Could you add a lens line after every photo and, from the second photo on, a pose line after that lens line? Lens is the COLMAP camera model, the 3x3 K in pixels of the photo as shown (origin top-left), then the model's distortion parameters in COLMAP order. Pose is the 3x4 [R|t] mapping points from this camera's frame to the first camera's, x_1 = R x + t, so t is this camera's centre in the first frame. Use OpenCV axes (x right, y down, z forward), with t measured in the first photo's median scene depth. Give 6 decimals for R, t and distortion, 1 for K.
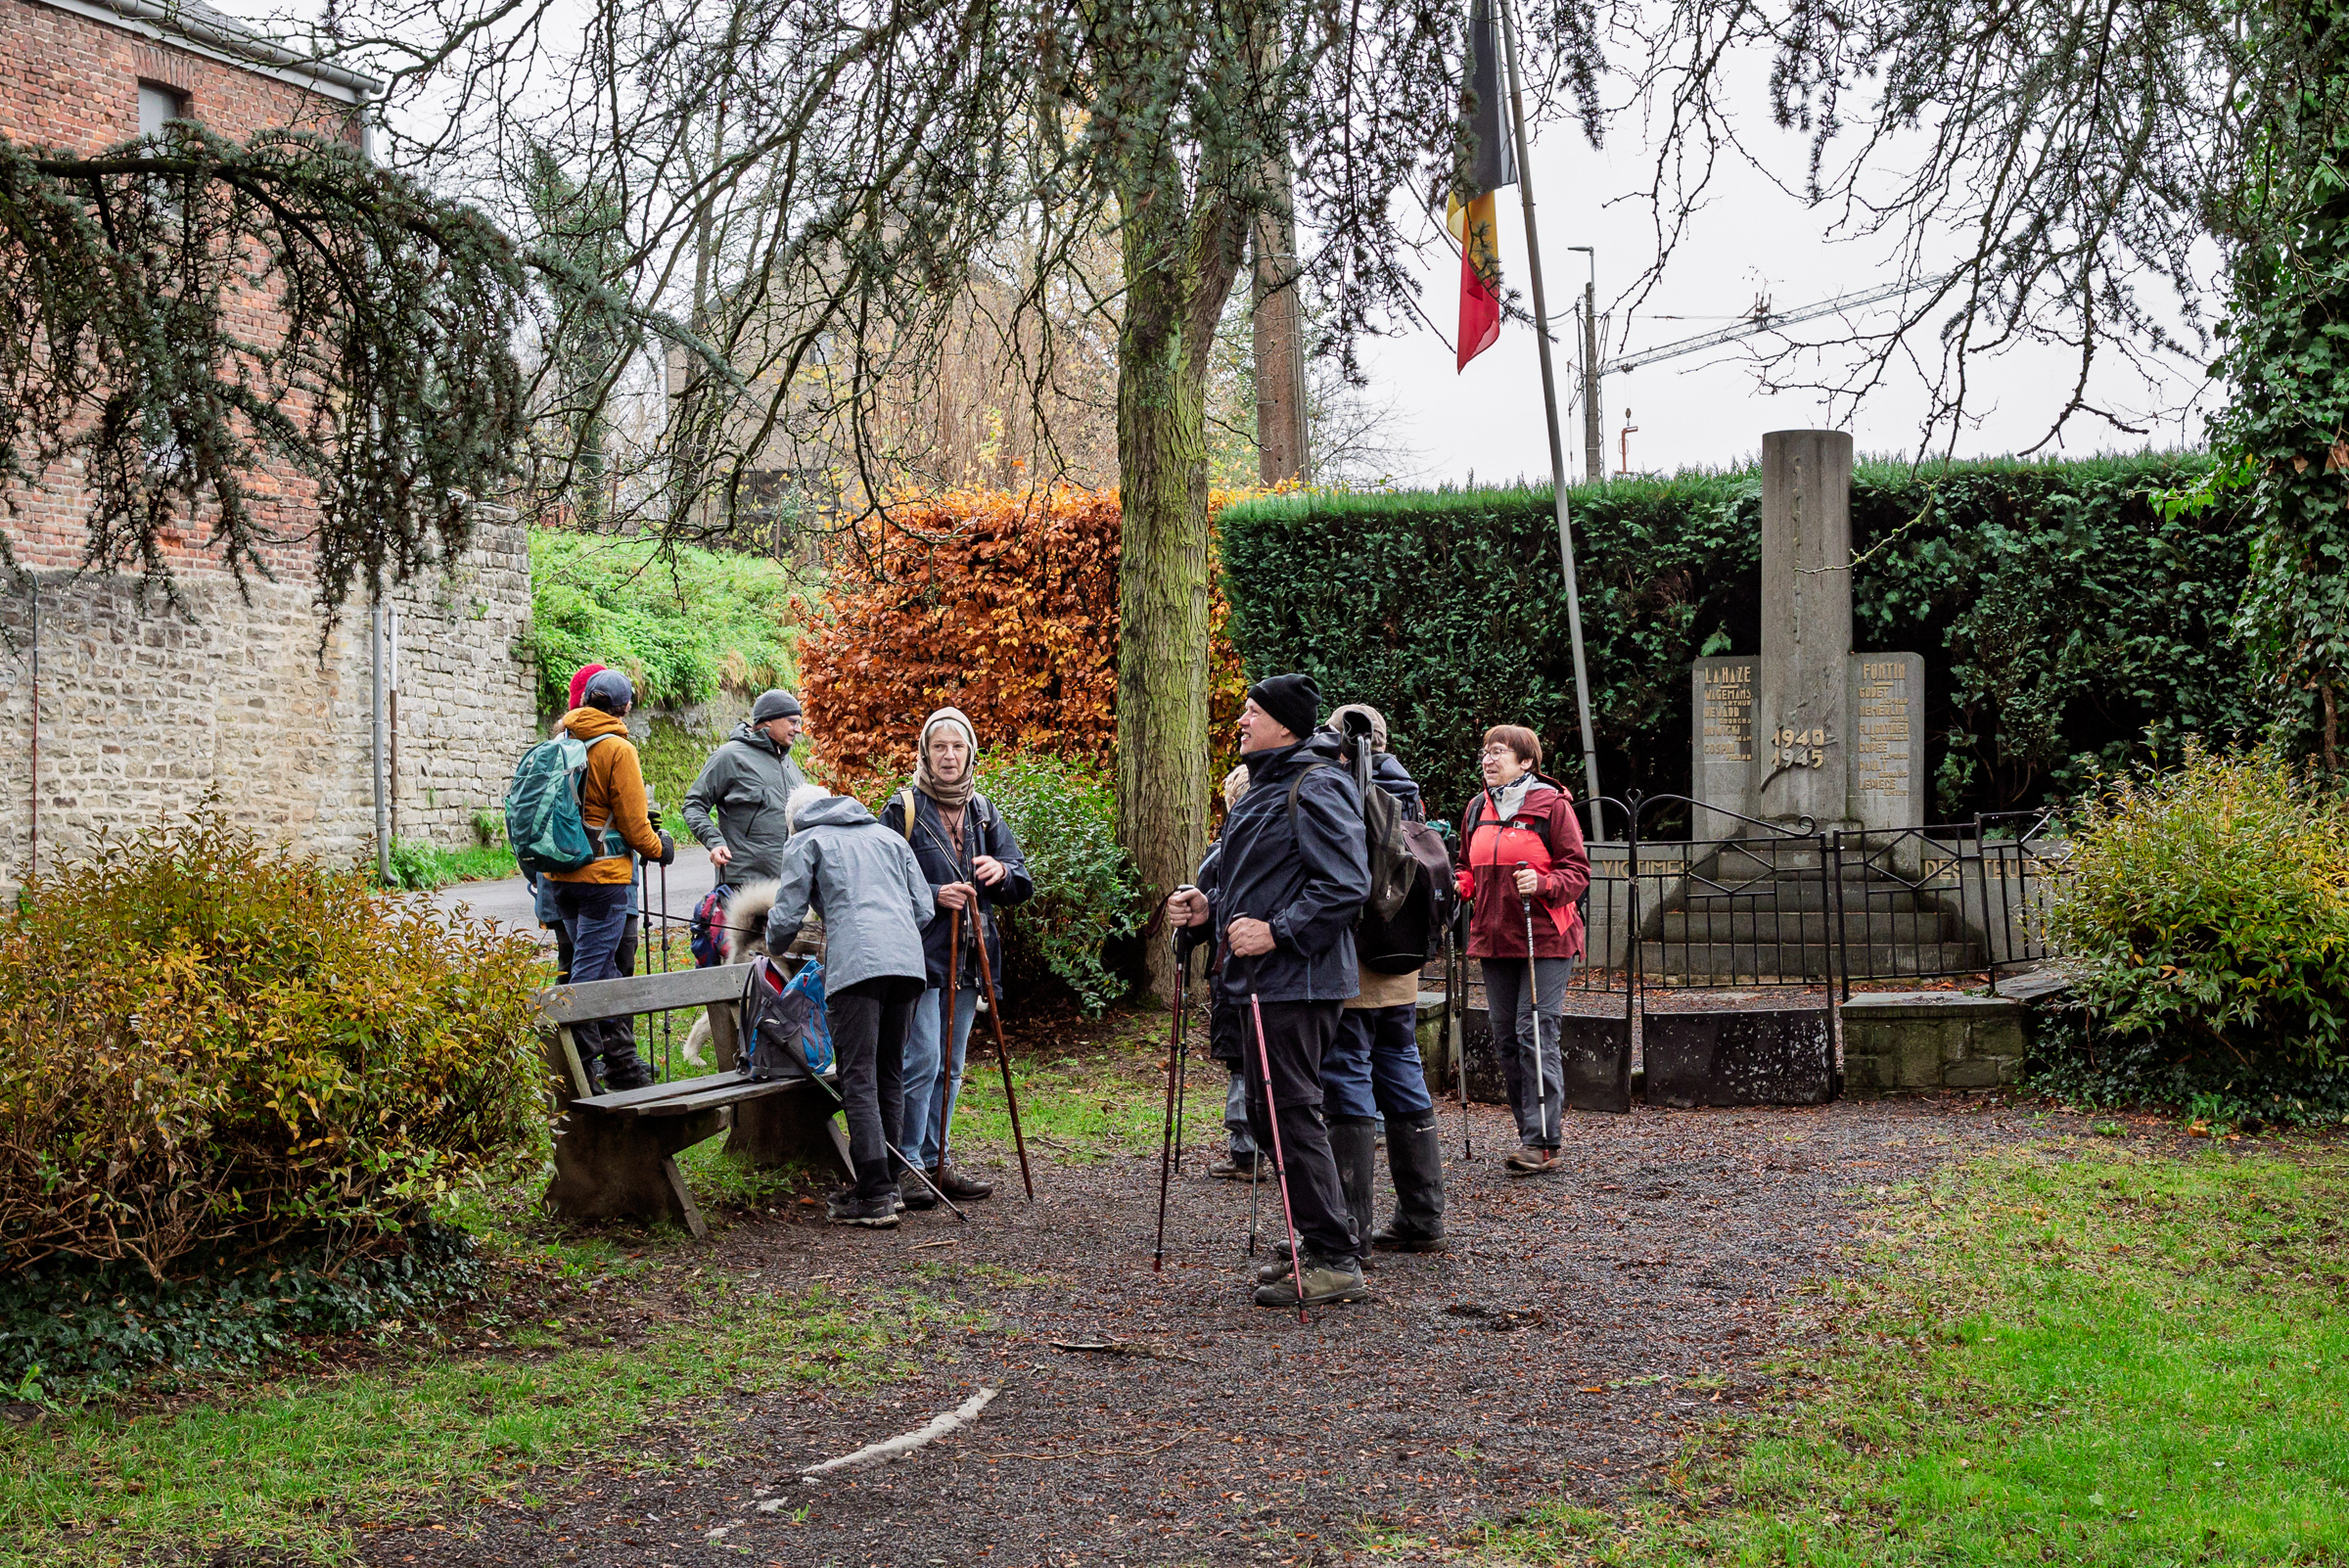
lens RADIAL K [[2636.8, 0, 1174.8], [0, 2636.8, 785.6], [0, 0, 1]] dist [-0.011617, 0.000000]
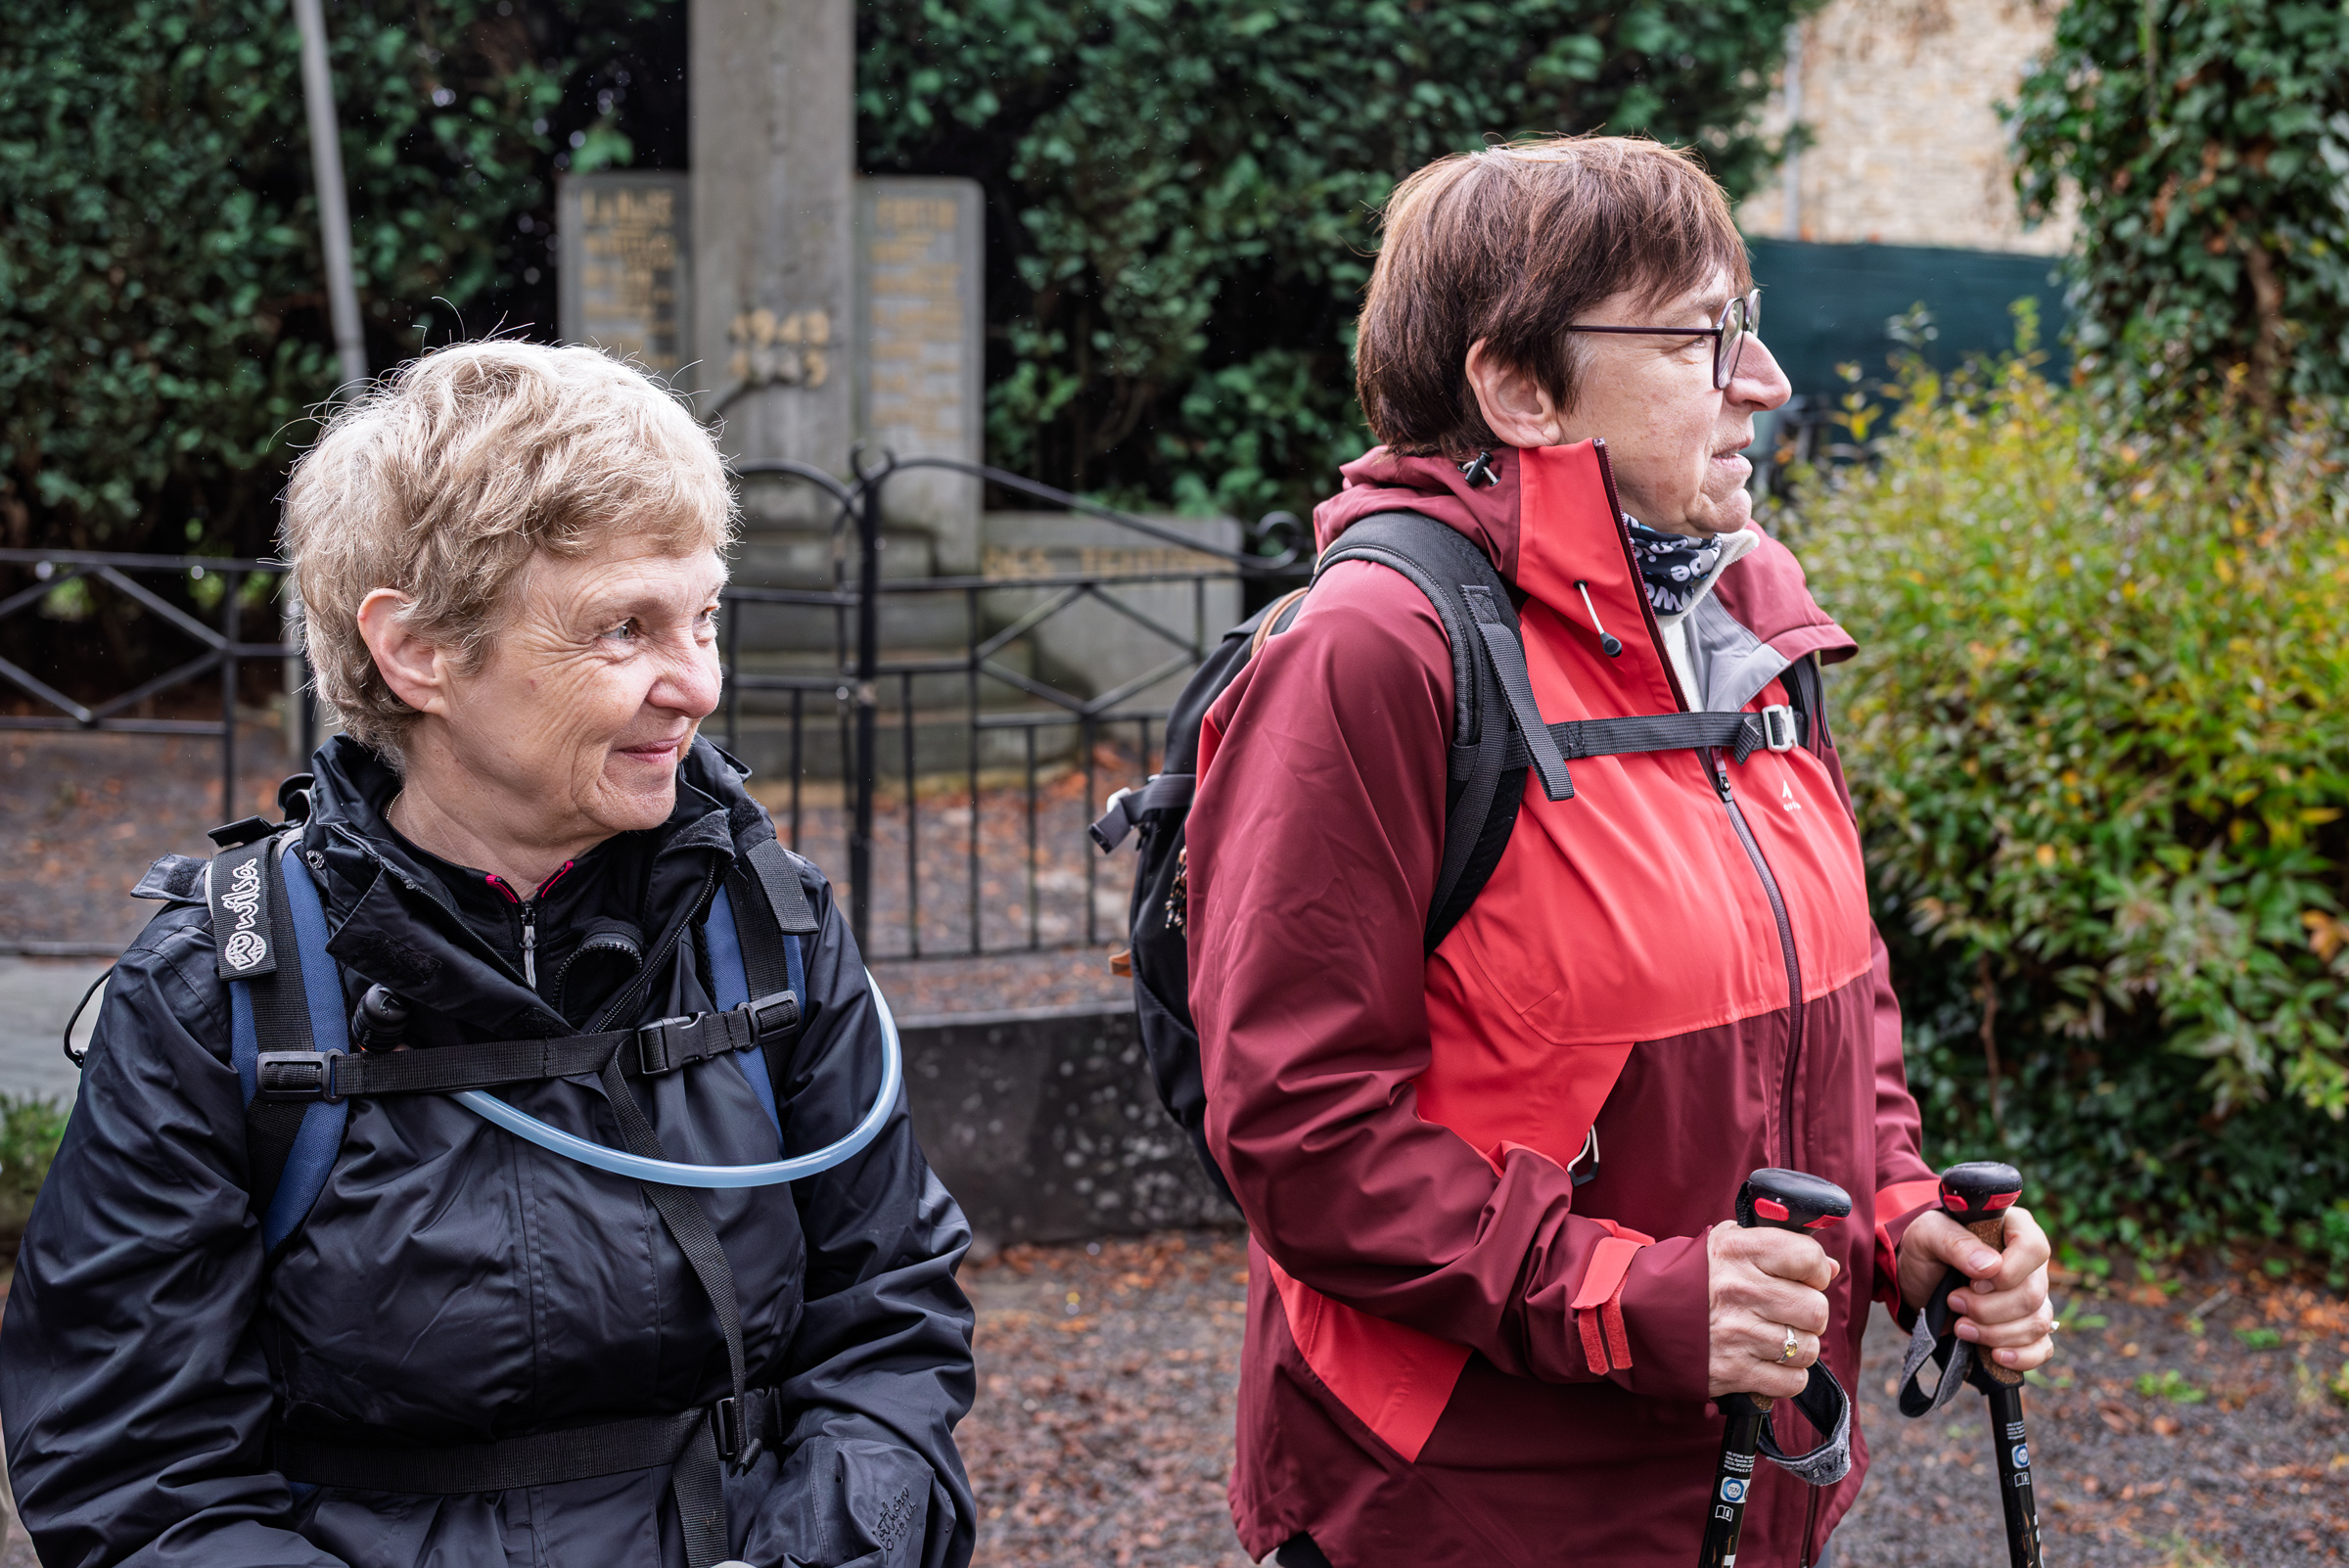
lens RADIAL K [[2636.8, 0, 1179.6], [0, 2636.8, 772.3], [0, 0, 1]] dist [-0.011617, 0.000000]
pose [[0.843484, -0.054371, 0.534396, 0.009946], [-0.021244, 0.990709, 0.134330, -0.002163], [-0.536734, -0.124658, 0.834492, 0.487243]]
